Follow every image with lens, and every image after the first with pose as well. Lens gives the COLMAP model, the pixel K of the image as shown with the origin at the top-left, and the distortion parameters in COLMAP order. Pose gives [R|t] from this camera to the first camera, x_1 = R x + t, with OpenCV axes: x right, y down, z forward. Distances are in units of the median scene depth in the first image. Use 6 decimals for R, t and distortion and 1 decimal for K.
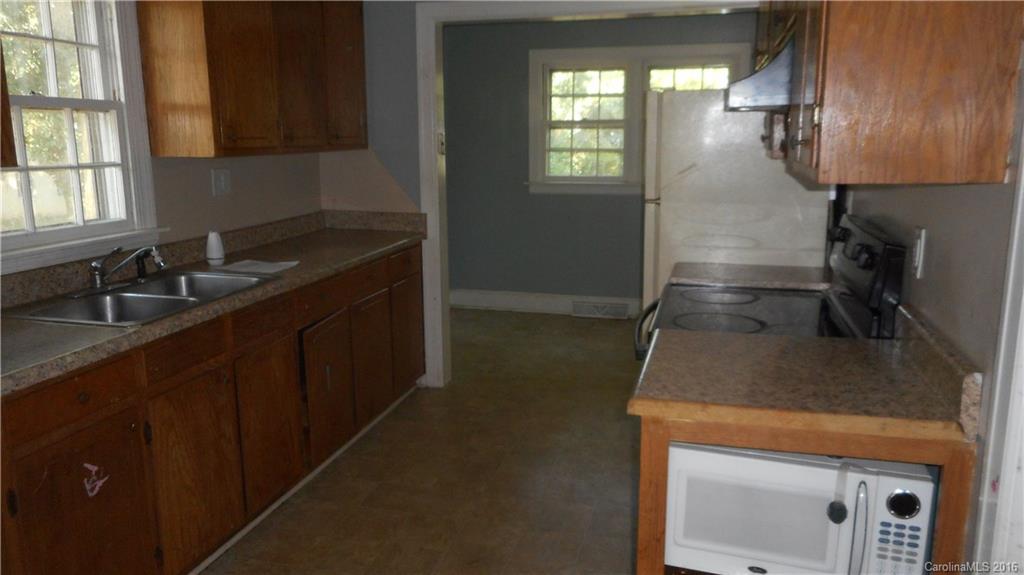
lens RADIAL K [[790.4, 0, 512.0], [0, 790.4, 287.5], [0, 0, 1]] dist [0.005342, 0.003542]
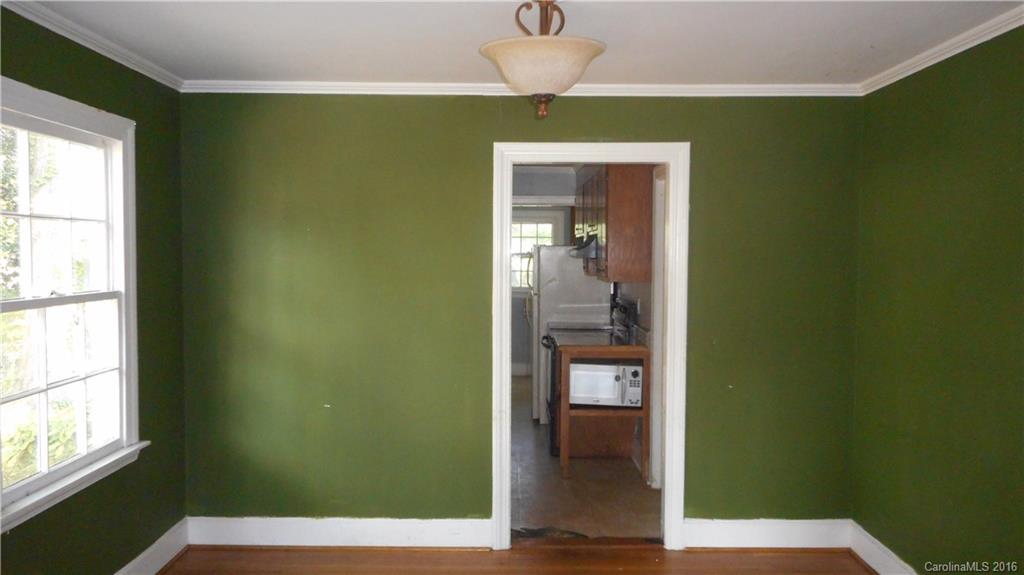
lens RADIAL K [[790.4, 0, 512.0], [0, 790.4, 287.5], [0, 0, 1]] dist [0.005342, 0.003542]
pose [[0.966741, 0.008423, 0.255618, -0.900096], [0.029524, 0.989101, -0.144250, 0.374474], [-0.254047, 0.146999, 0.955956, -2.189272]]
